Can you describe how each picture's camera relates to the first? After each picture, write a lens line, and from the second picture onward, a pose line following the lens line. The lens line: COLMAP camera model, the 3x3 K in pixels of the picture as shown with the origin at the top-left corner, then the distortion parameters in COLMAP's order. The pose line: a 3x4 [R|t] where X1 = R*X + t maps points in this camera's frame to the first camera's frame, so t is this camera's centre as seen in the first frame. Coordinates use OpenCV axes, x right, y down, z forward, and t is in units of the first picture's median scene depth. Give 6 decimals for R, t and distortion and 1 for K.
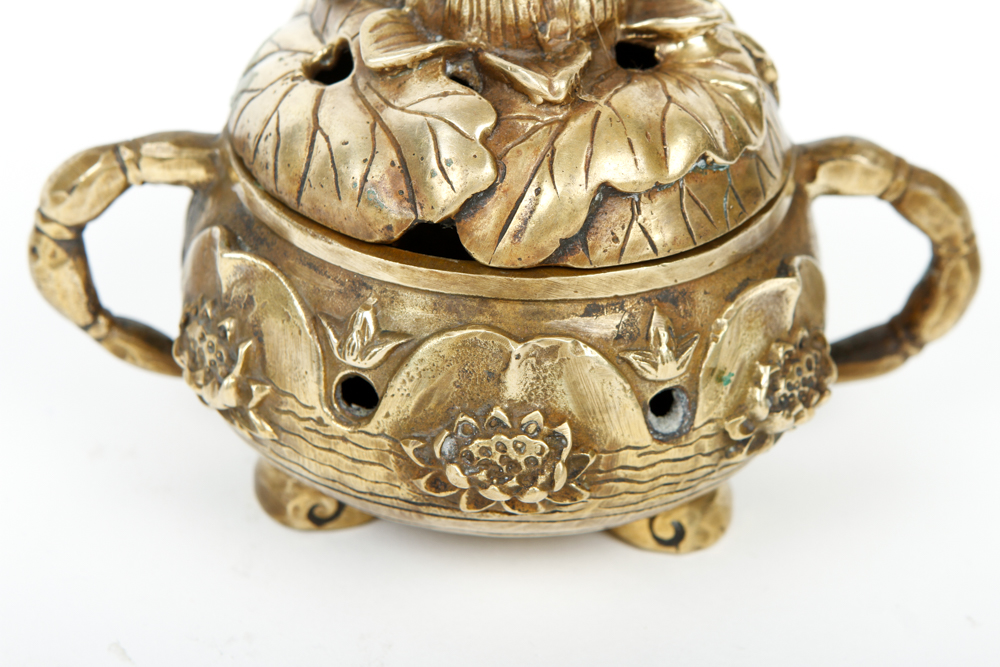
lens RADIAL K [[2865.1, 0, 507.6], [0, 2865.1, 330.7], [0, 0, 1]] dist [0.317560, 0.000000]
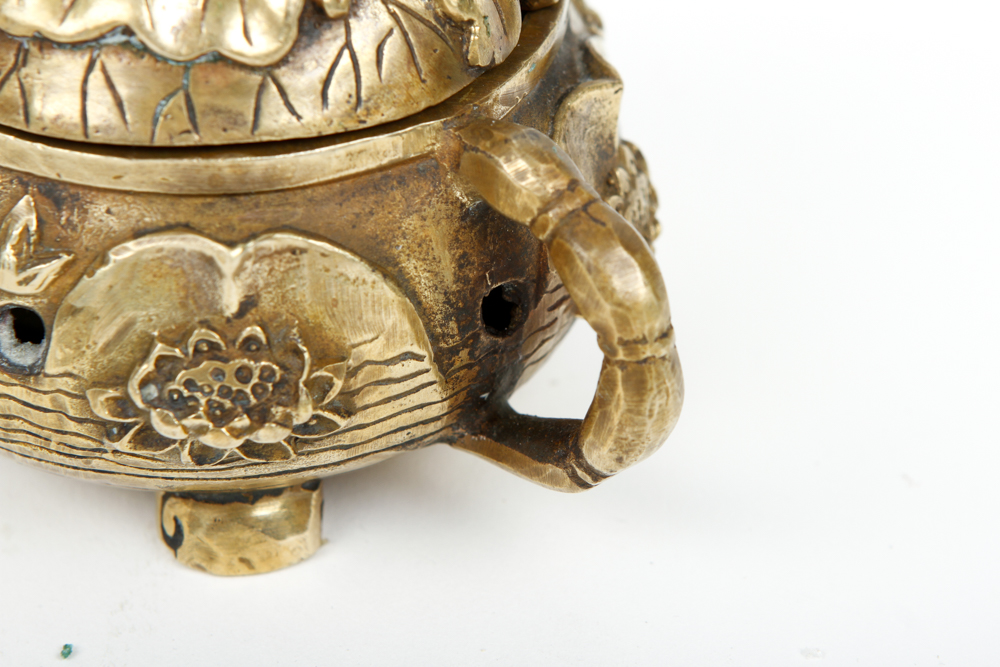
lens RADIAL K [[3234.6, 0, 501.5], [0, 3234.6, 335.6], [0, 0, 1]] dist [0.436034, 0.000000]
pose [[0.663953, 0.399100, -0.632365, 0.677280], [-0.382022, 0.908013, 0.171963, -0.166589], [0.642826, 0.127401, 0.755343, 0.431333]]
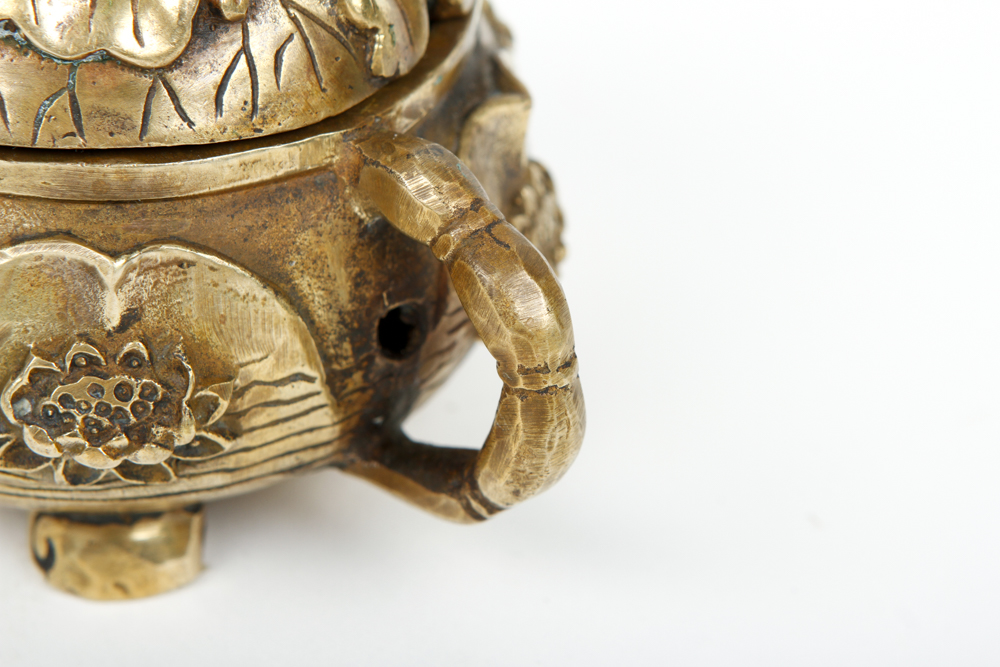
lens RADIAL K [[3234.6, 0, 500.2], [0, 3234.6, 334.4], [0, 0, 1]] dist [0.436034, 0.000000]
pose [[0.669479, 0.418210, -0.613920, 0.653161], [-0.416289, 0.895713, 0.156208, -0.163640], [0.615224, 0.150990, 0.773758, 0.459843]]
